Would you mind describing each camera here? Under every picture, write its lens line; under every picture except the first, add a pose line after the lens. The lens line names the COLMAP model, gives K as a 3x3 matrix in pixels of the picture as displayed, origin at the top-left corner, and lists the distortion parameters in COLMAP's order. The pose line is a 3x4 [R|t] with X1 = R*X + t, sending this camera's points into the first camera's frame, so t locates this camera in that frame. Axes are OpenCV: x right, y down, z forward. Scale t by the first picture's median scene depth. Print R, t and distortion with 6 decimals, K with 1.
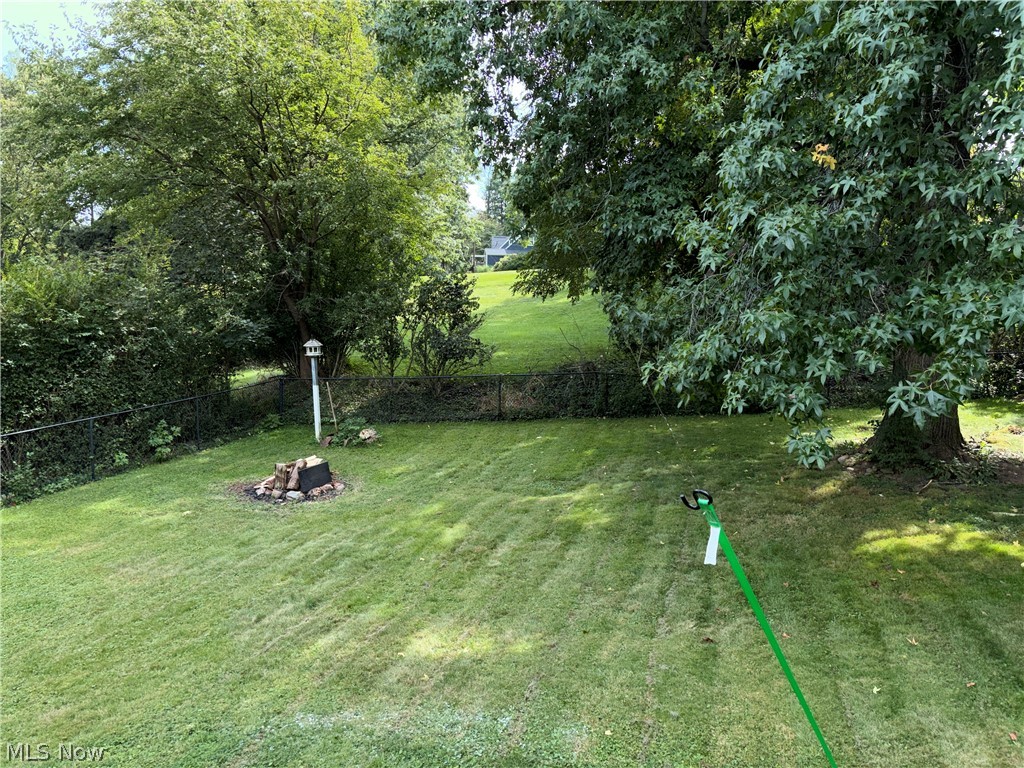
lens RADIAL K [[772.8, 0, 508.5], [0, 772.8, 389.5], [0, 0, 1]] dist [0.045633, -0.054478]
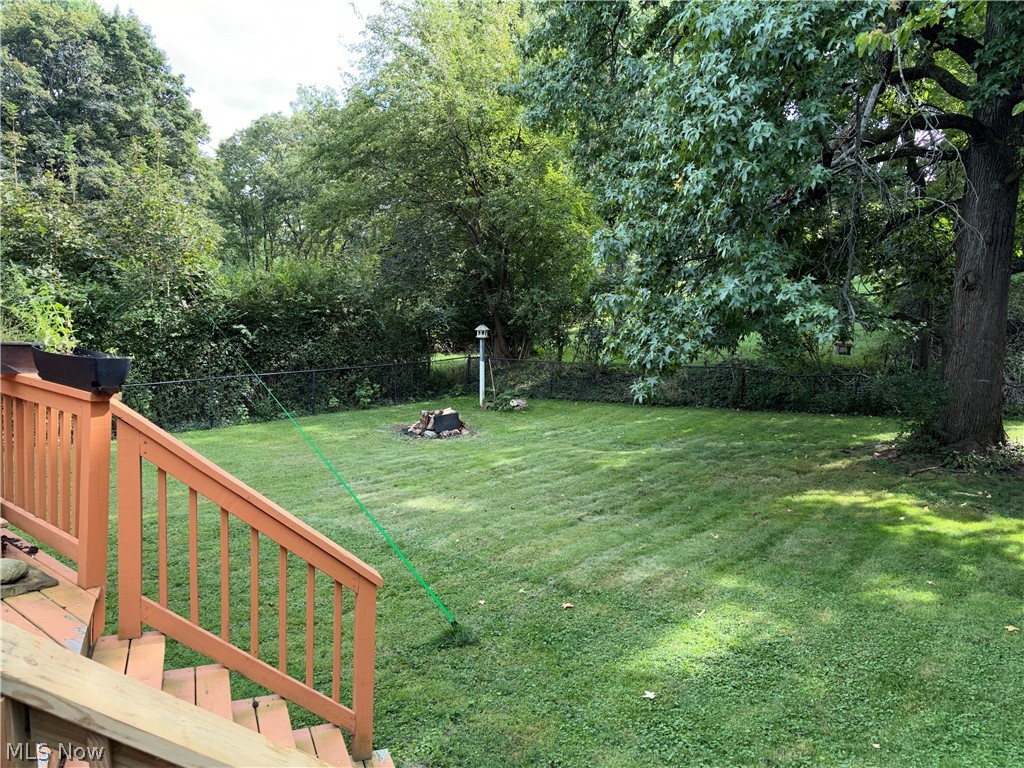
lens RADIAL K [[772.8, 0, 511.8], [0, 772.8, 394.9], [0, 0, 1]] dist [0.045633, -0.054478]
pose [[0.936777, 0.073448, -0.342132, 0.243130], [-0.073941, 0.997195, 0.011620, 0.032838], [0.342026, 0.014413, 0.939580, -0.168006]]
